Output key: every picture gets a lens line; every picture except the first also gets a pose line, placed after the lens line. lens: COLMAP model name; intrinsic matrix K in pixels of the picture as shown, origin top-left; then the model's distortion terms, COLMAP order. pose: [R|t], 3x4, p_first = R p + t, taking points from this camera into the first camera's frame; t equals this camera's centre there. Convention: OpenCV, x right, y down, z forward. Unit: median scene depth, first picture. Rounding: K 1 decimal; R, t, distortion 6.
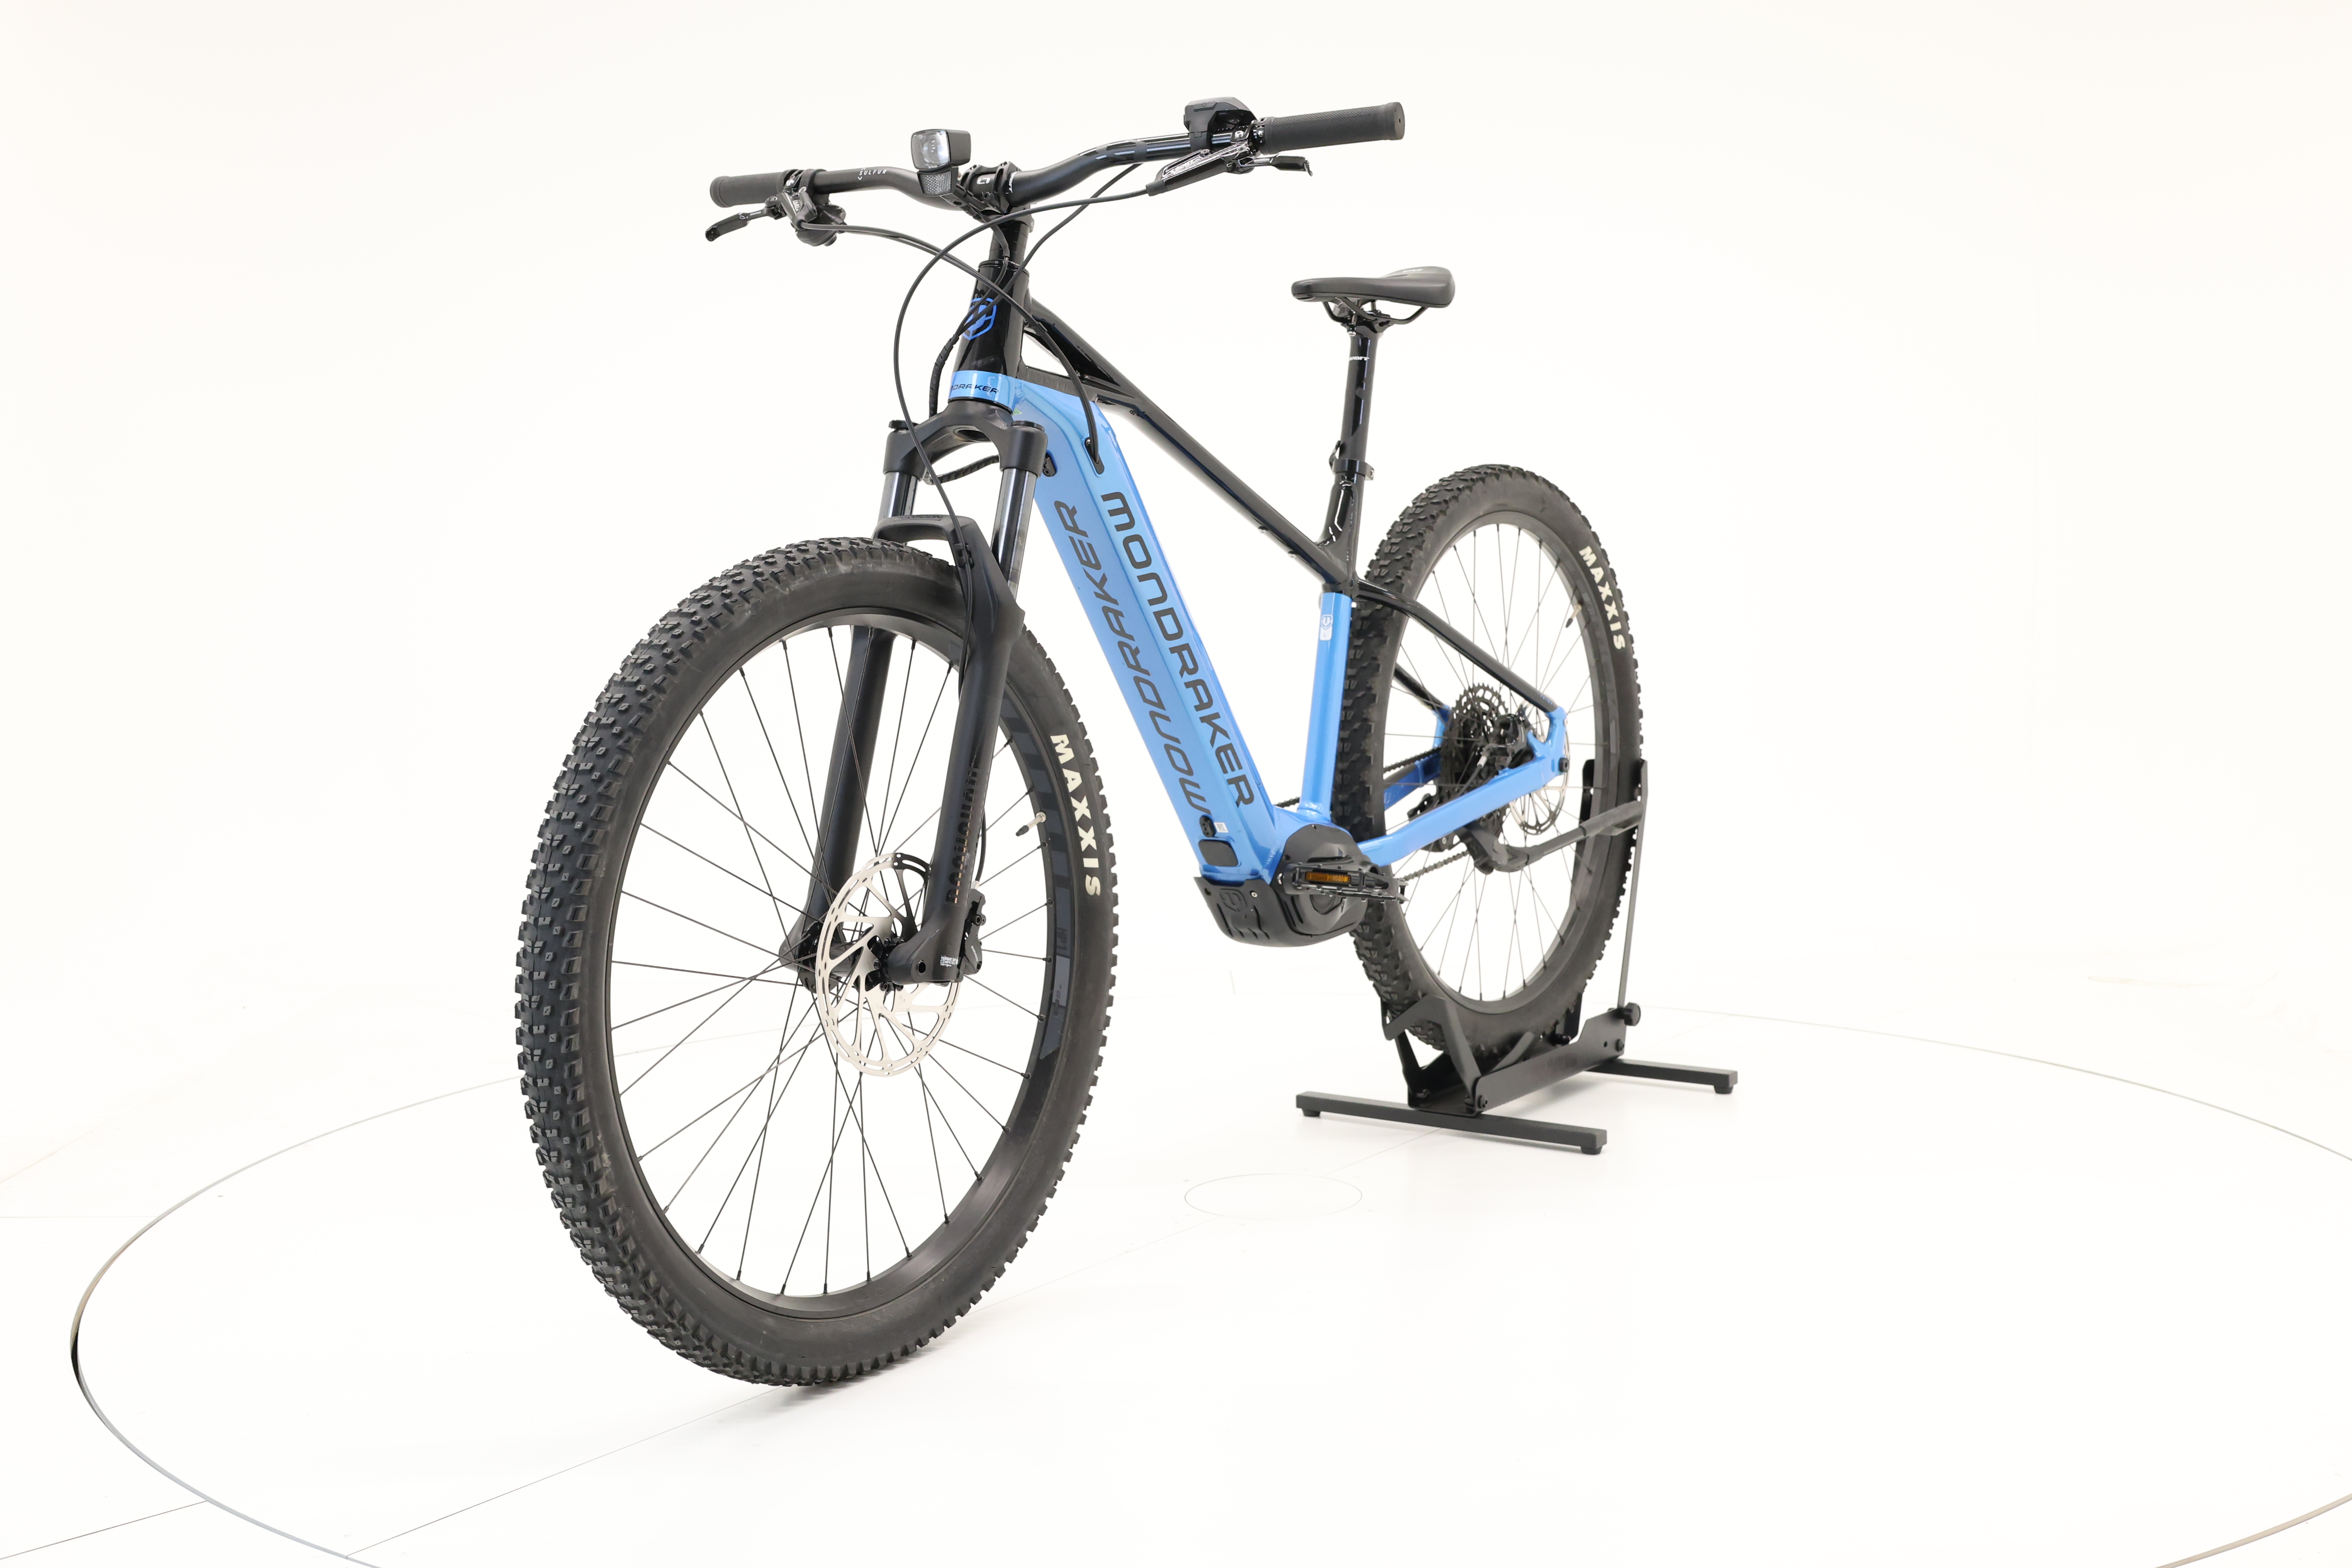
lens RADIAL K [[2641.4, 0, 1171.6], [0, 2641.4, 517.3], [0, 0, 1]] dist [-0.020943, 0.006608]
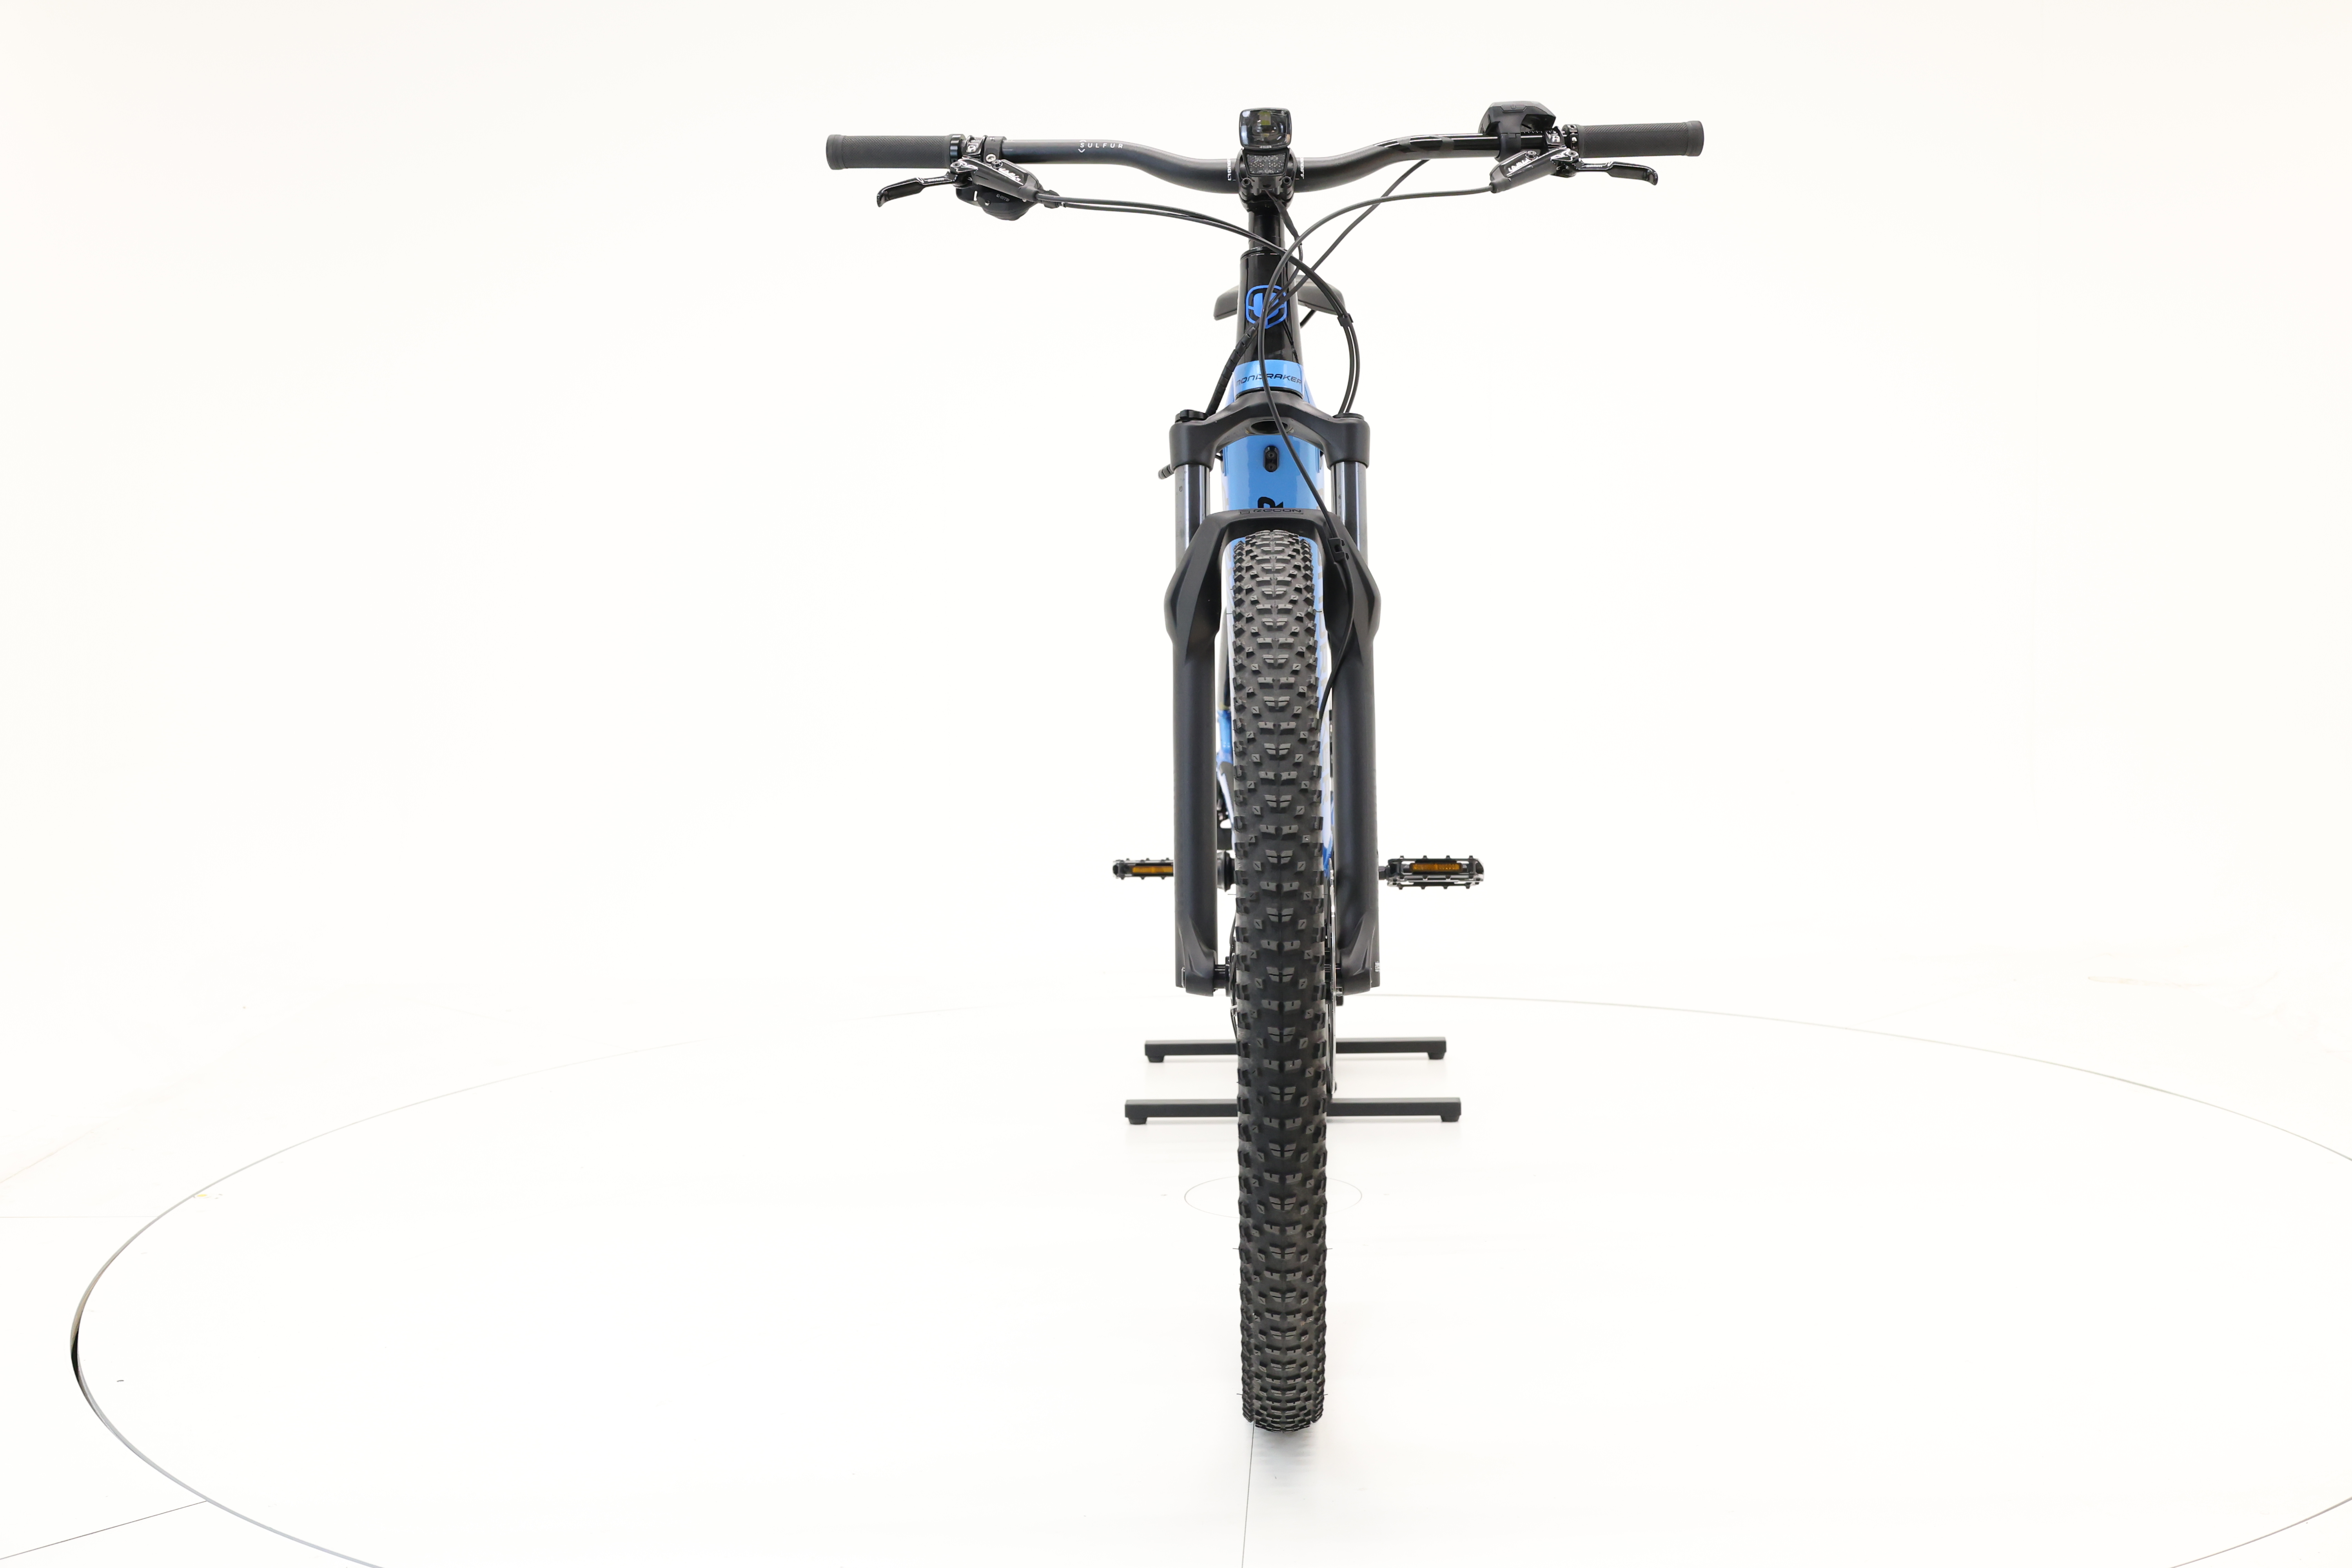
lens RADIAL K [[2641.4, 0, 1171.6], [0, 2641.4, 517.3], [0, 0, 1]] dist [-0.020943, 0.006608]
pose [[0.842950, 0.001609, 0.537990, -0.579732], [0.004169, 0.999946, -0.009522, 0.010175], [-0.537976, 0.010270, 0.842897, 0.190803]]
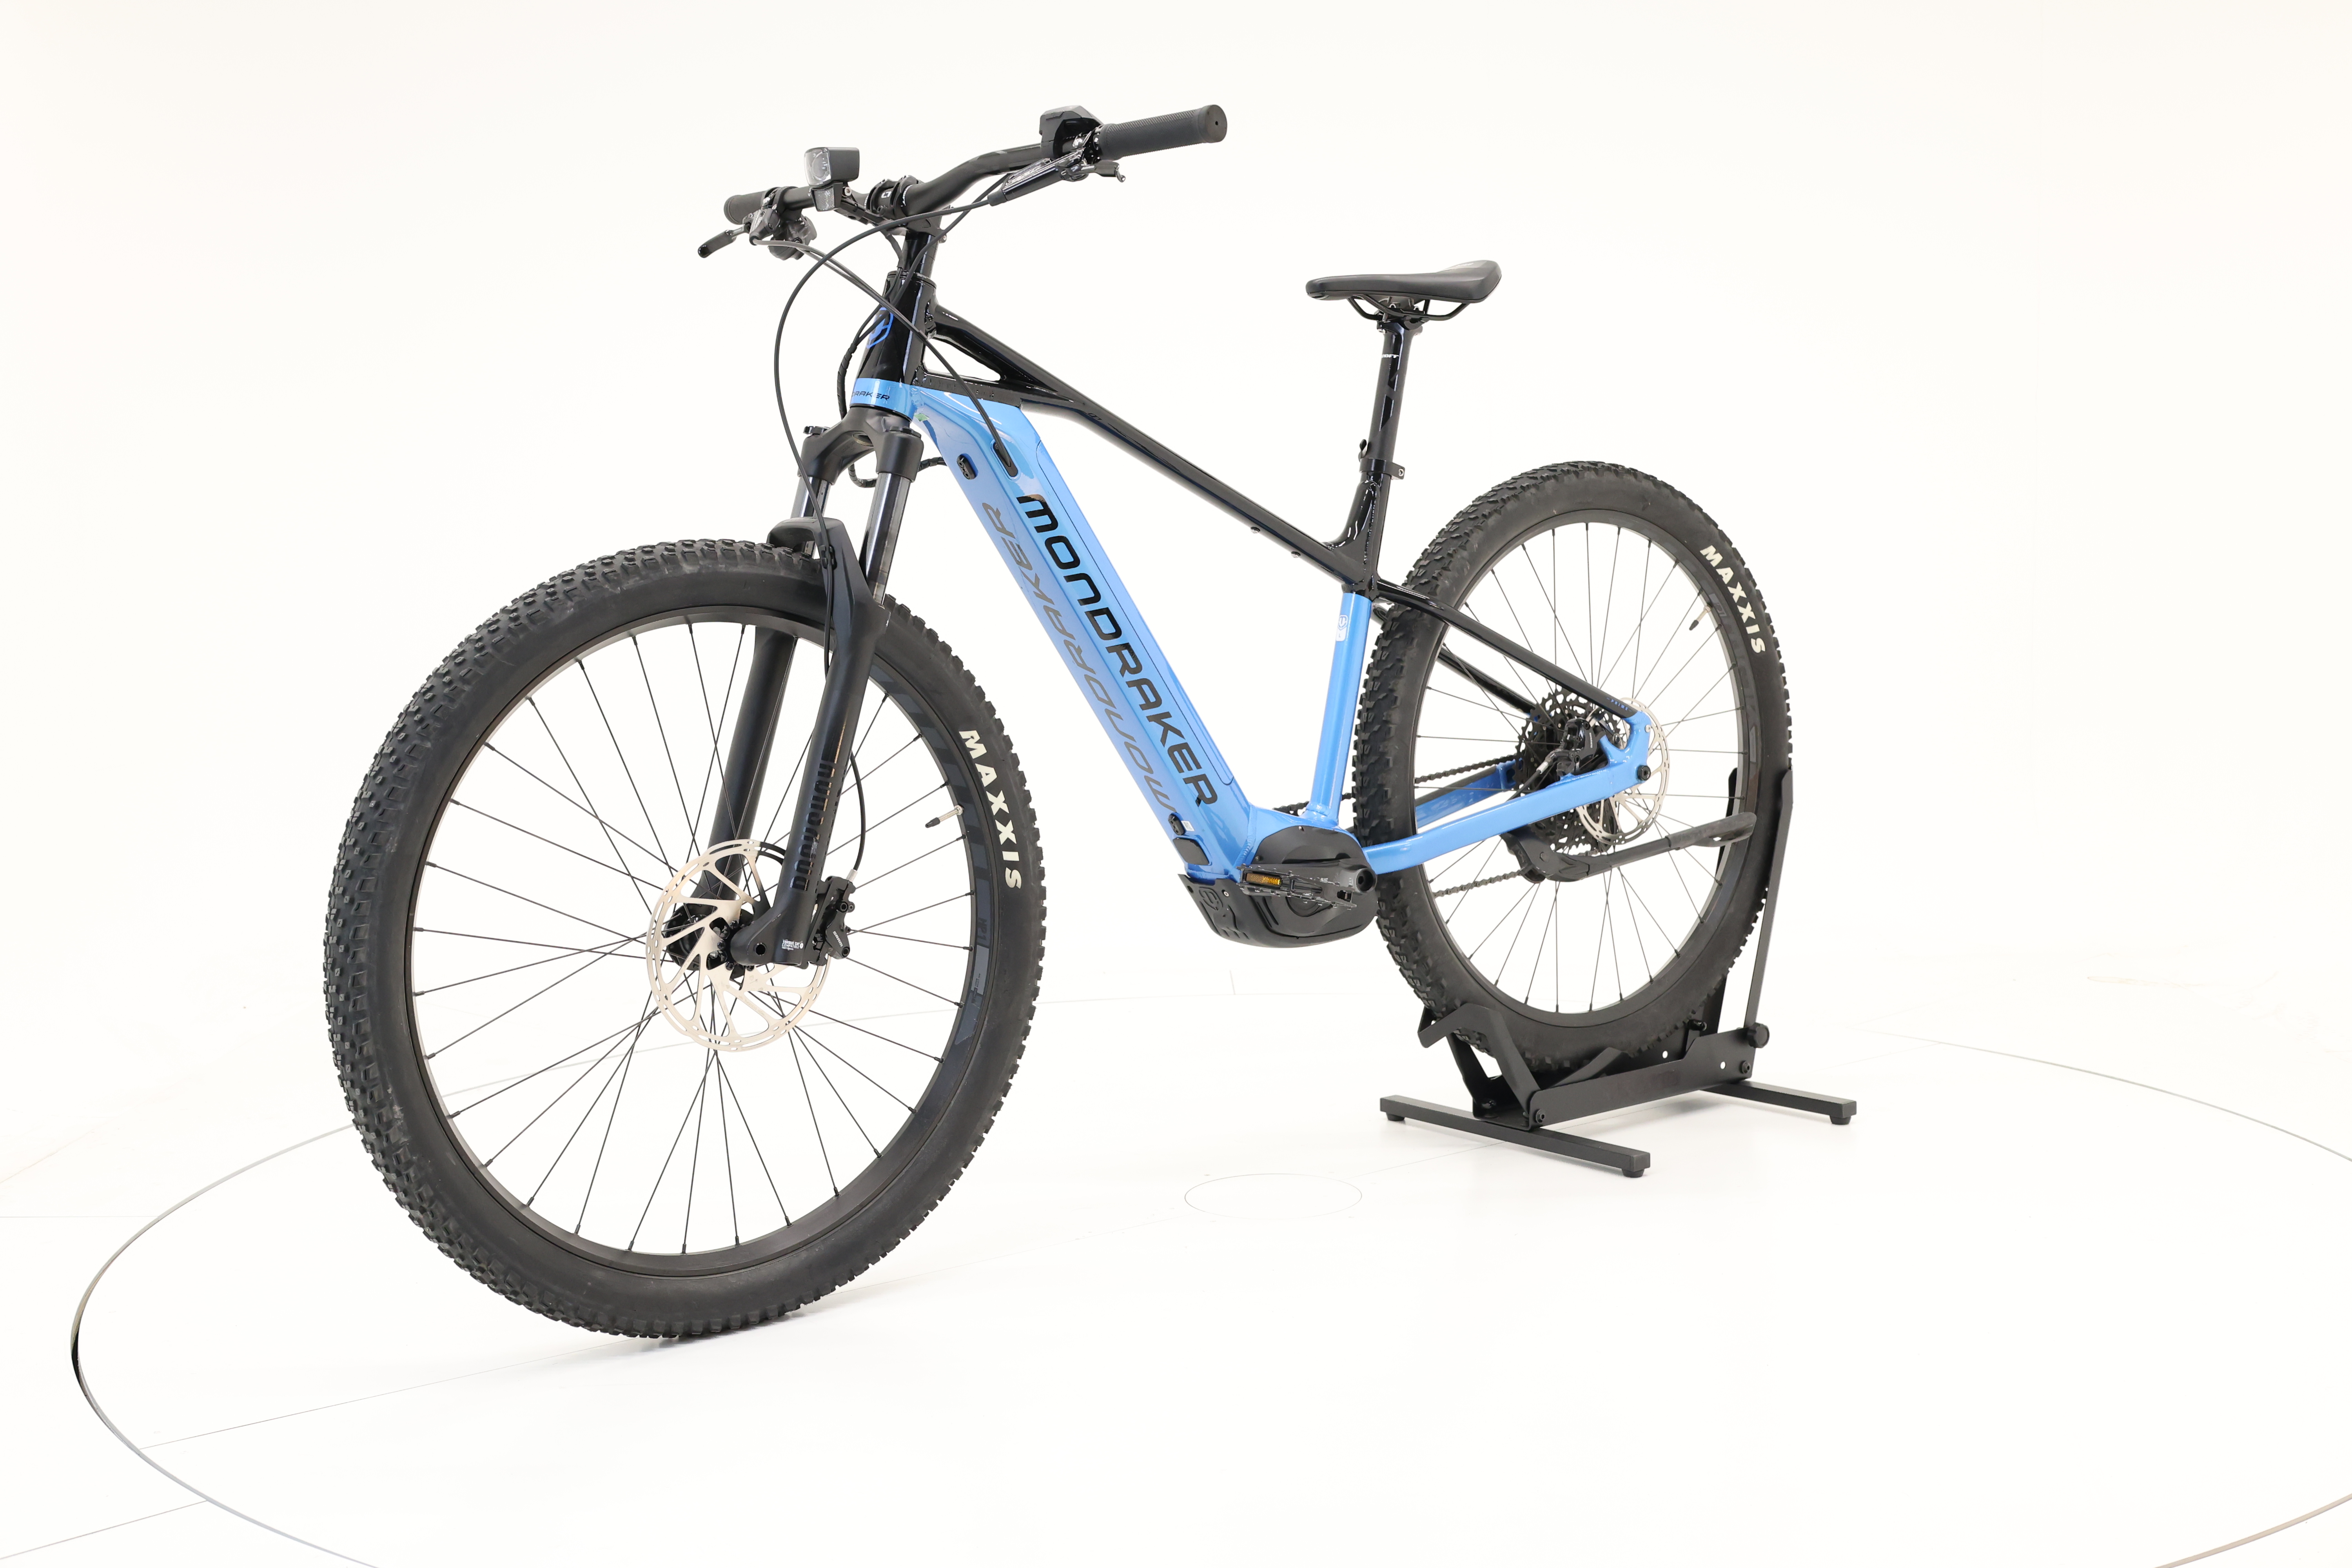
lens RADIAL K [[2641.4, 0, 1171.6], [0, 2641.4, 517.3], [0, 0, 1]] dist [-0.020943, 0.006608]
pose [[0.961847, 0.000270, -0.273588, 0.299293], [0.001041, 0.999989, 0.004647, -0.005110], [0.273586, -0.004754, 0.961836, 0.031488]]
